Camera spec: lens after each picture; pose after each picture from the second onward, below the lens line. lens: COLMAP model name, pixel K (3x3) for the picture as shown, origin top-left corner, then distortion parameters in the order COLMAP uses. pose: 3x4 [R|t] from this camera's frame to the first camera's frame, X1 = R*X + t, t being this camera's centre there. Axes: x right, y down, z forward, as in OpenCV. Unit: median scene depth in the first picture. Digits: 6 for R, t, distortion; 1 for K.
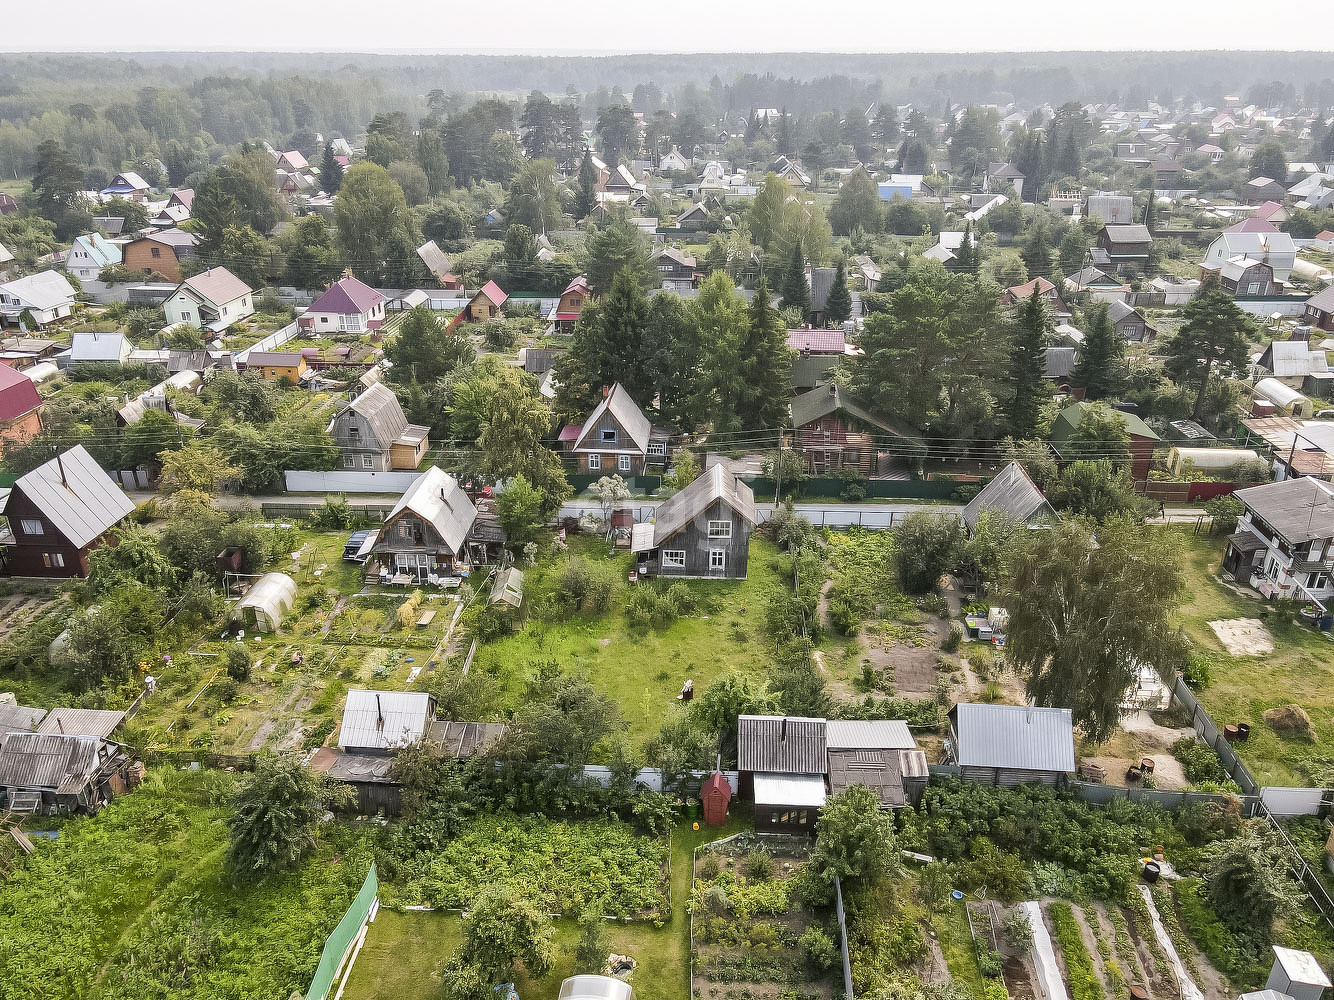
lens RADIAL K [[966.1, 0, 667.0], [0, 966.1, 500.0], [0, 0, 1]] dist [-0.006657, 0.061922]
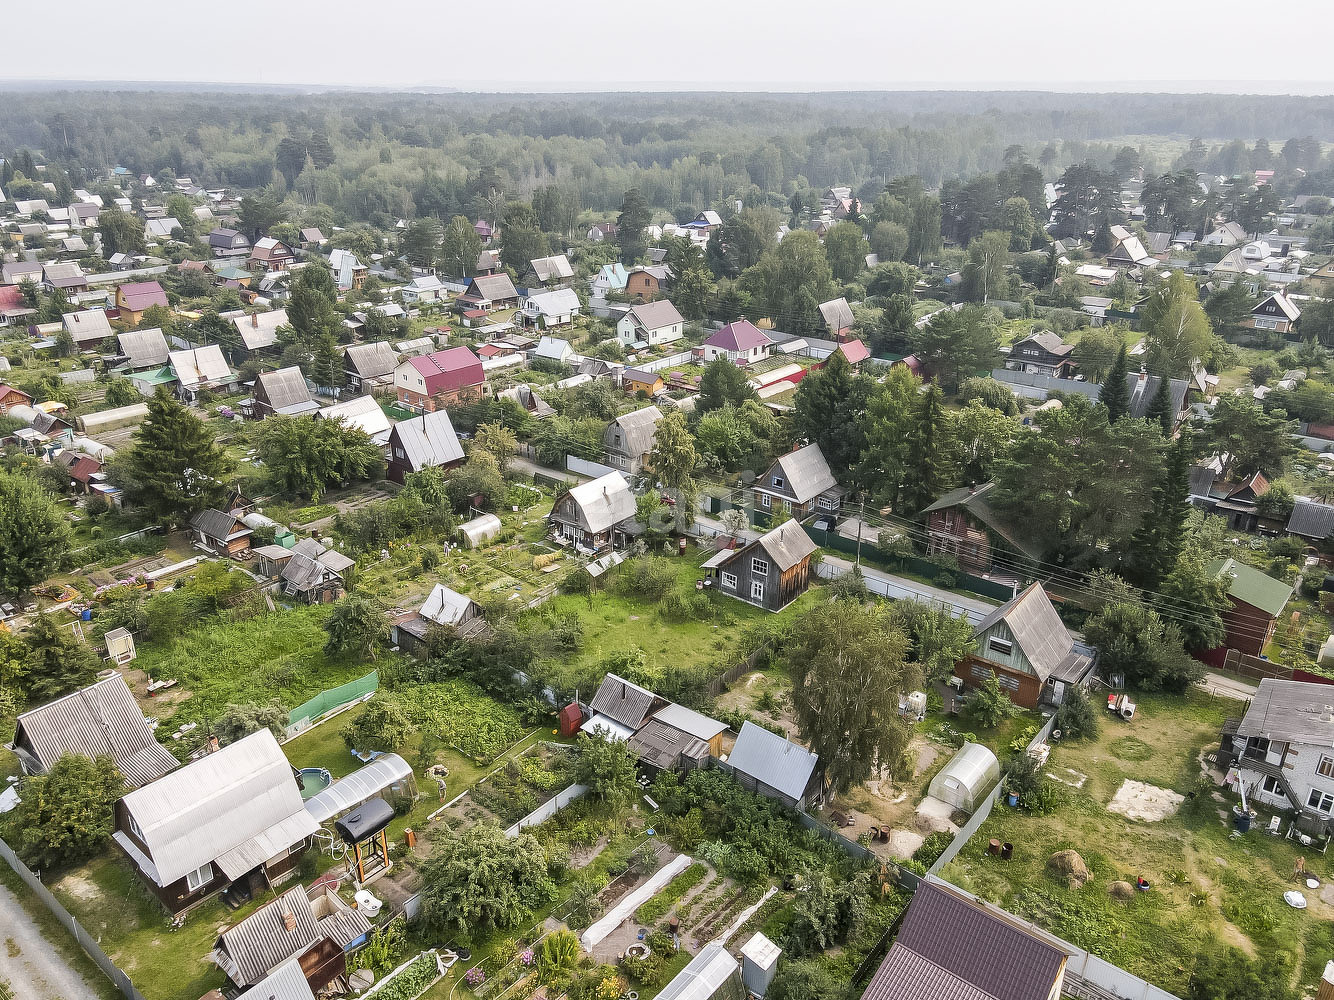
lens RADIAL K [[966.1, 0, 667.0], [0, 966.1, 500.0], [0, 0, 1]] dist [-0.006657, 0.061922]
pose [[0.815319, 0.232756, -0.530169, 0.590605], [-0.249384, 0.967526, 0.041250, -0.074140], [0.522554, 0.098584, 0.846888, -0.134642]]
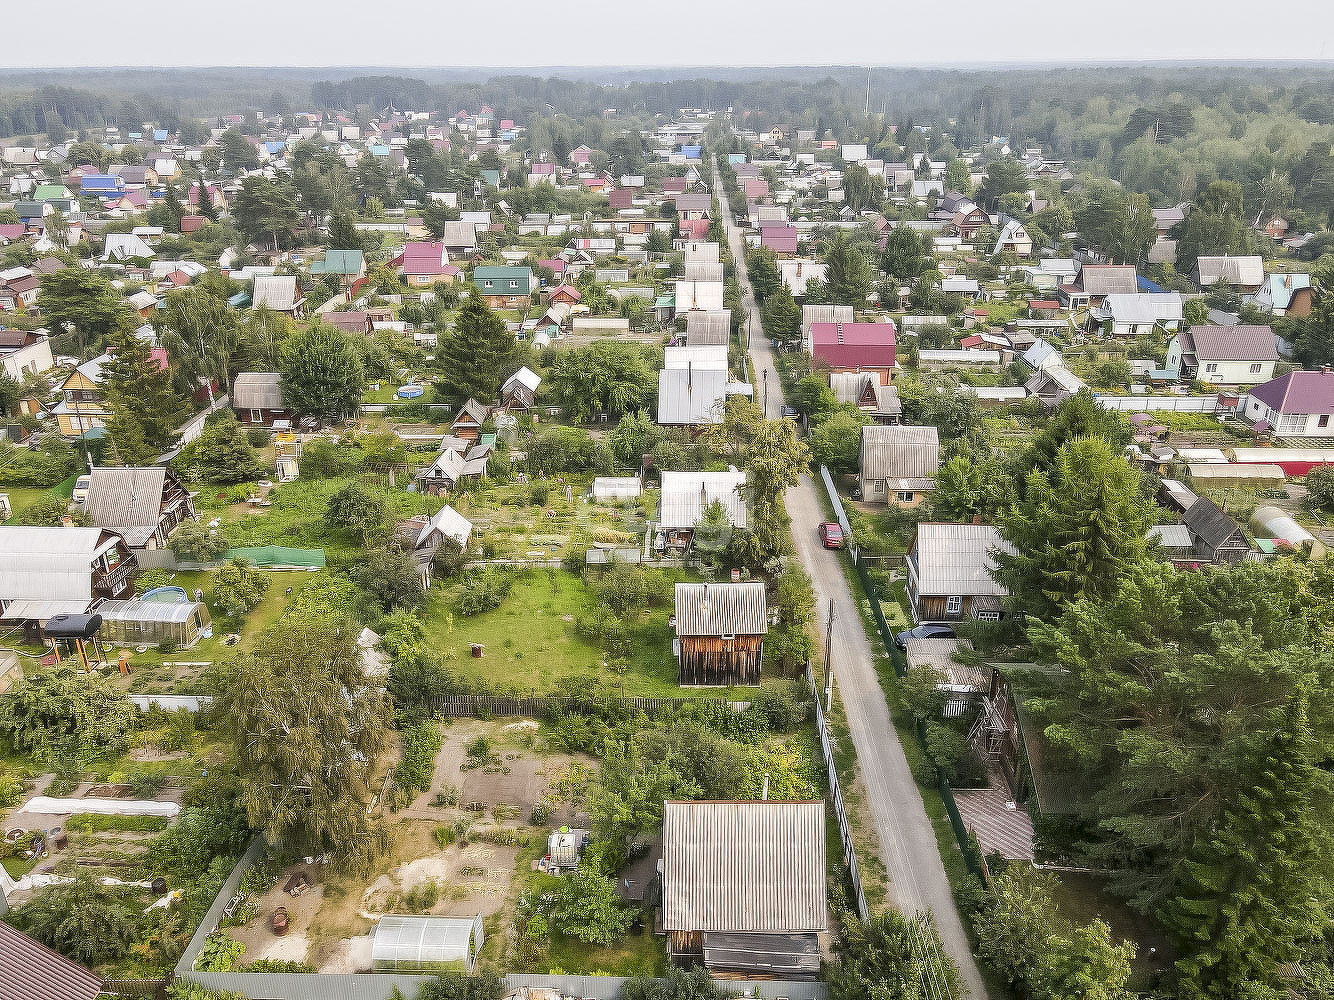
lens RADIAL K [[966.1, 0, 667.0], [0, 966.1, 500.0], [0, 0, 1]] dist [-0.006657, 0.061922]
pose [[0.040578, 0.409260, -0.911515, 0.875925], [-0.410546, 0.838531, 0.358215, -0.412250], [0.910937, 0.359683, 0.202046, 0.732210]]
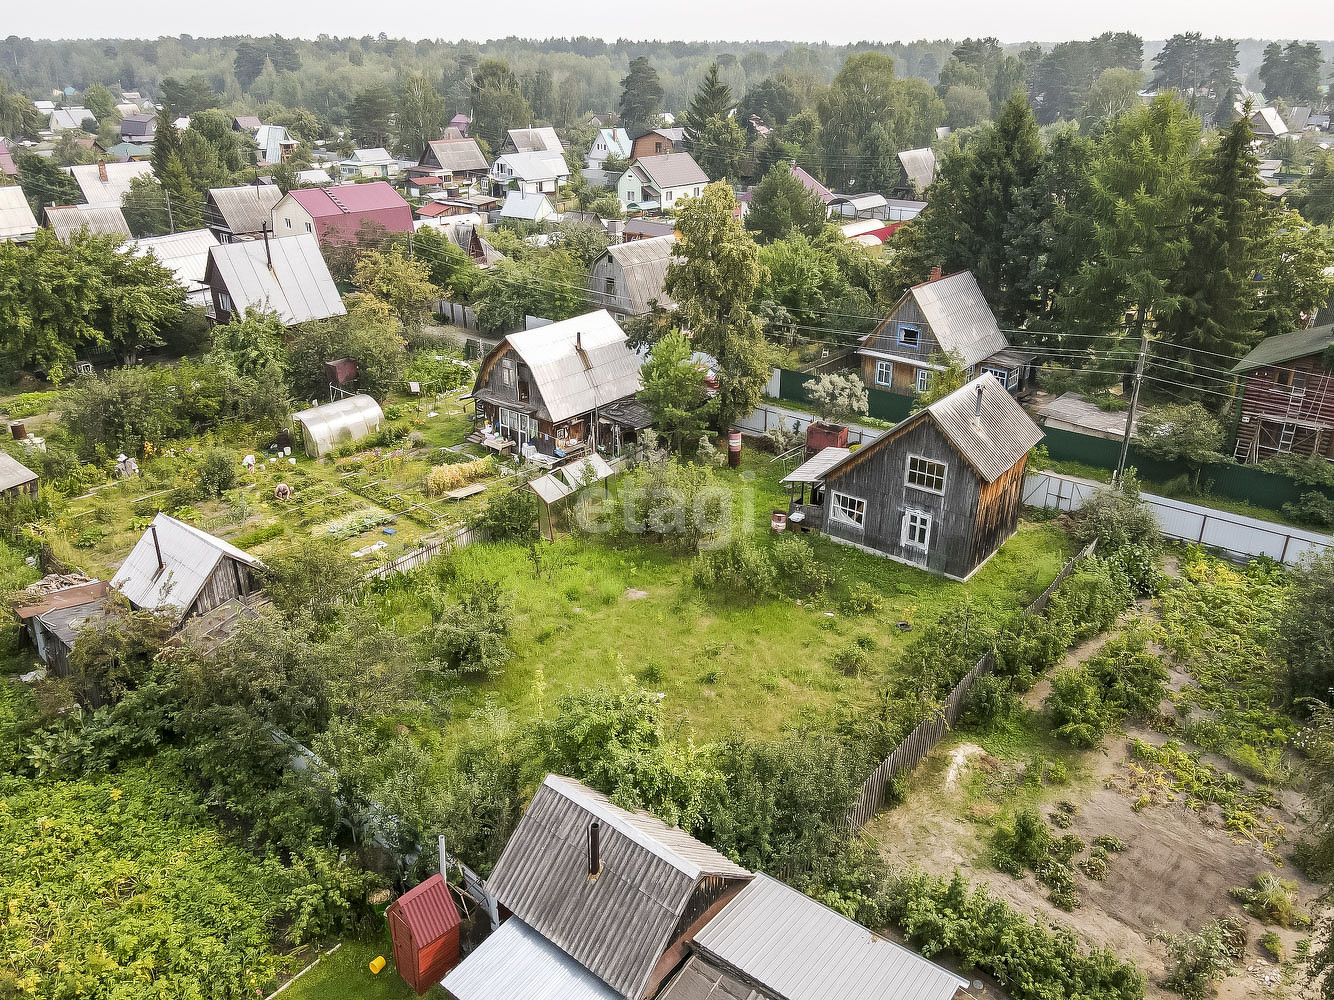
lens RADIAL K [[990.3, 0, 659.4], [0, 990.3, 465.7], [0, 0, 1]] dist [0.006289, 0.005820]
pose [[0.806145, 0.226311, -0.546730, 0.232834], [-0.242261, 0.969214, 0.043983, 0.036258], [0.539852, 0.096995, 0.836153, 0.442440]]
